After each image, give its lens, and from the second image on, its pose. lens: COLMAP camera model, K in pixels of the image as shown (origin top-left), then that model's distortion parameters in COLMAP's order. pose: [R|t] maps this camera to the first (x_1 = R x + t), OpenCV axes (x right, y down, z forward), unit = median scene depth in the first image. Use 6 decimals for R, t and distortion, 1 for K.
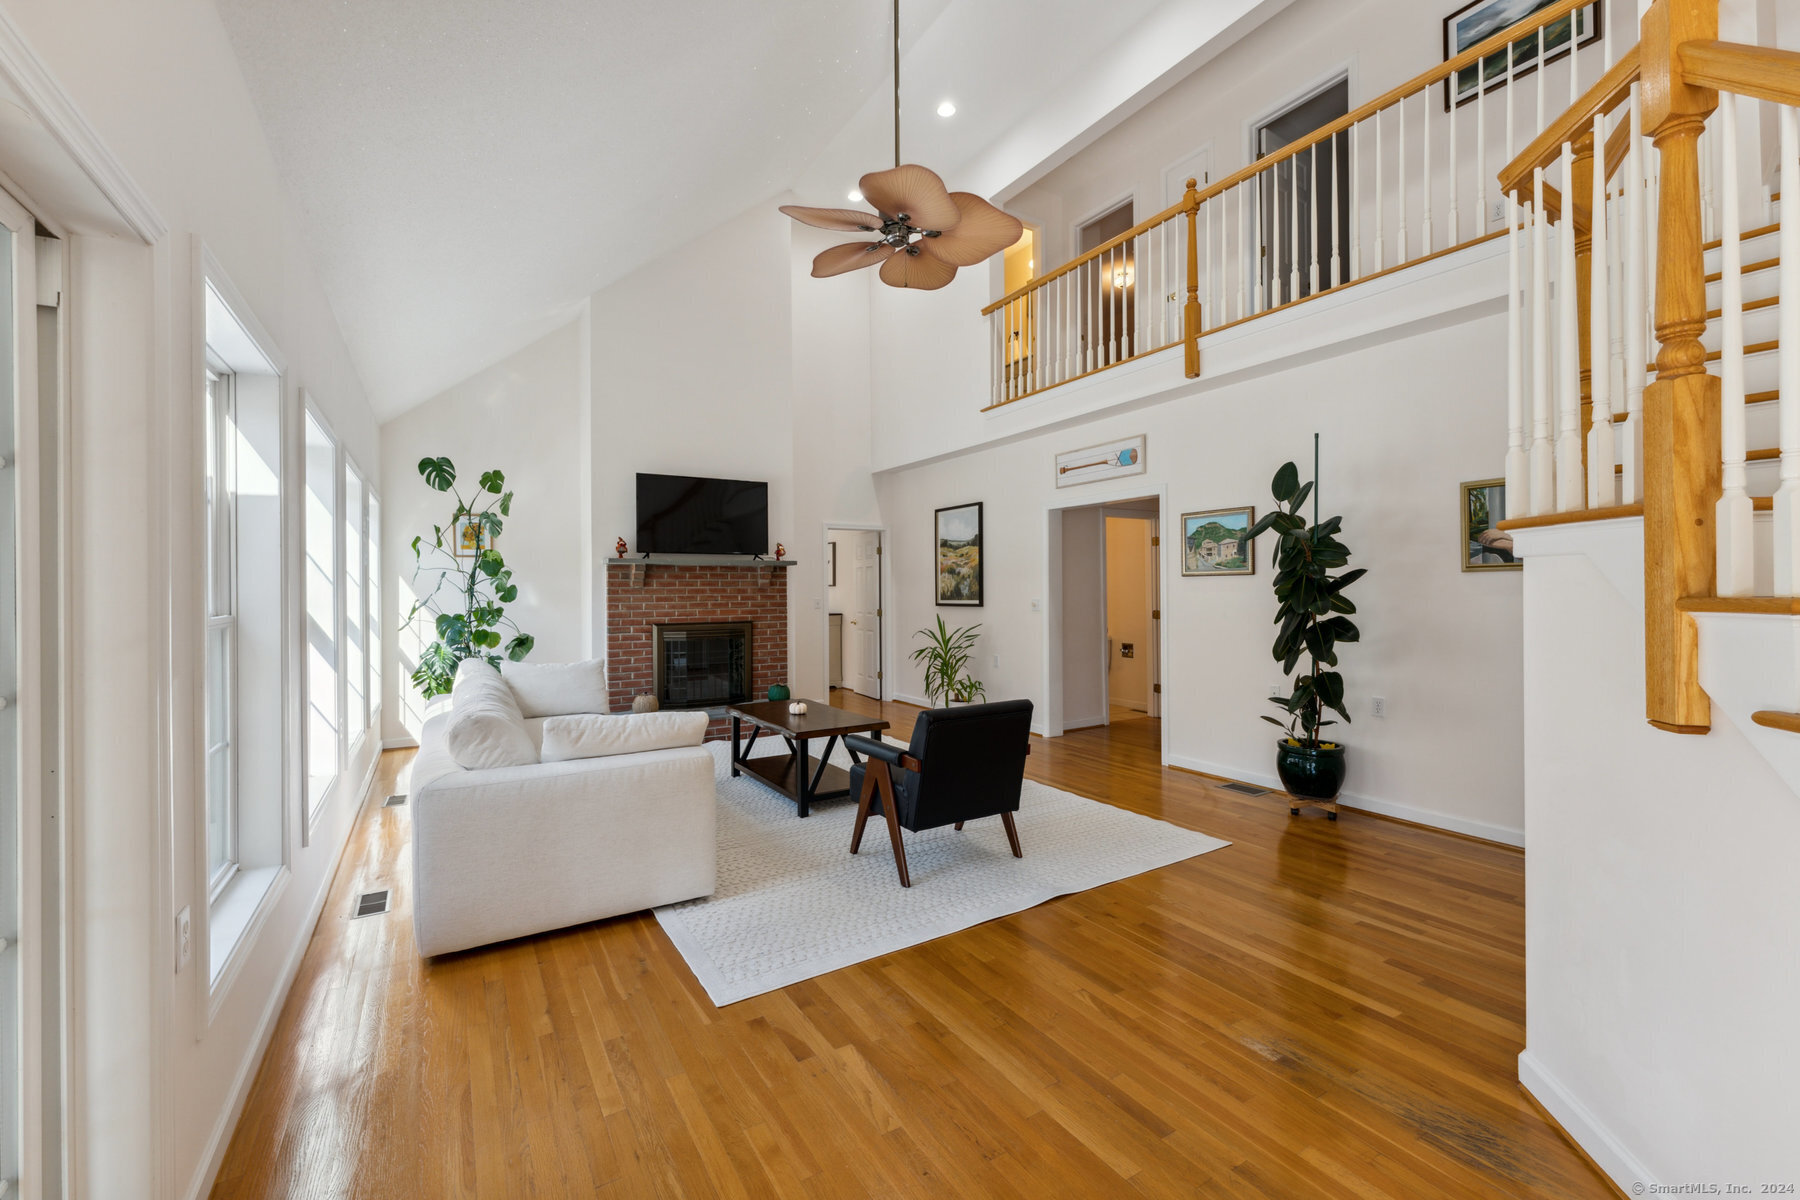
lens RADIAL K [[745.2, 0, 892.3], [0, 745.2, 586.5], [0, 0, 1]] dist [-0.000441, -0.000040]
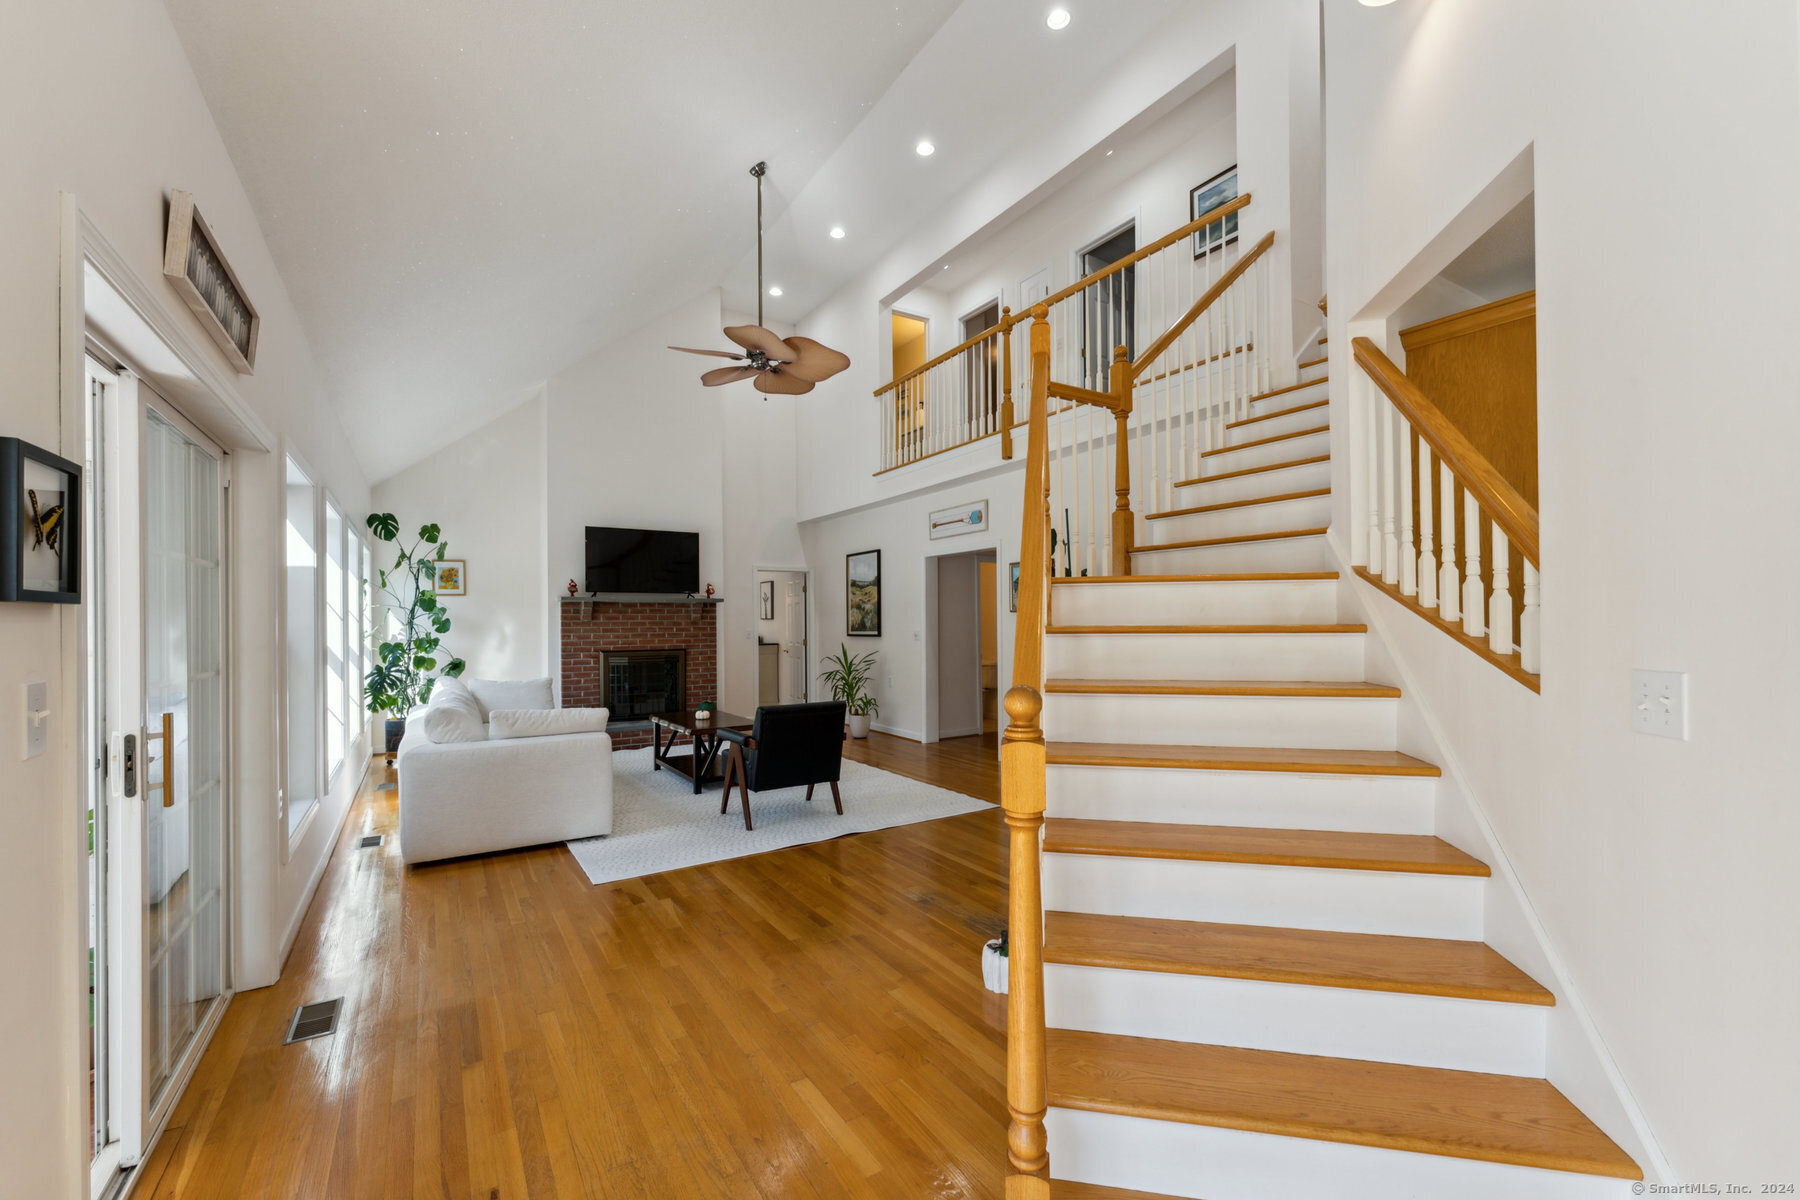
lens RADIAL K [[744.8, 0, 899.2], [0, 744.8, 618.3], [0, 0, 1]] dist [0.000676, -0.000162]
pose [[0.999750, -0.000288, 0.022358, 0.144126], [0.000315, 0.999999, -0.001175, -0.001252], [-0.022357, 0.001181, 0.999749, -0.229025]]
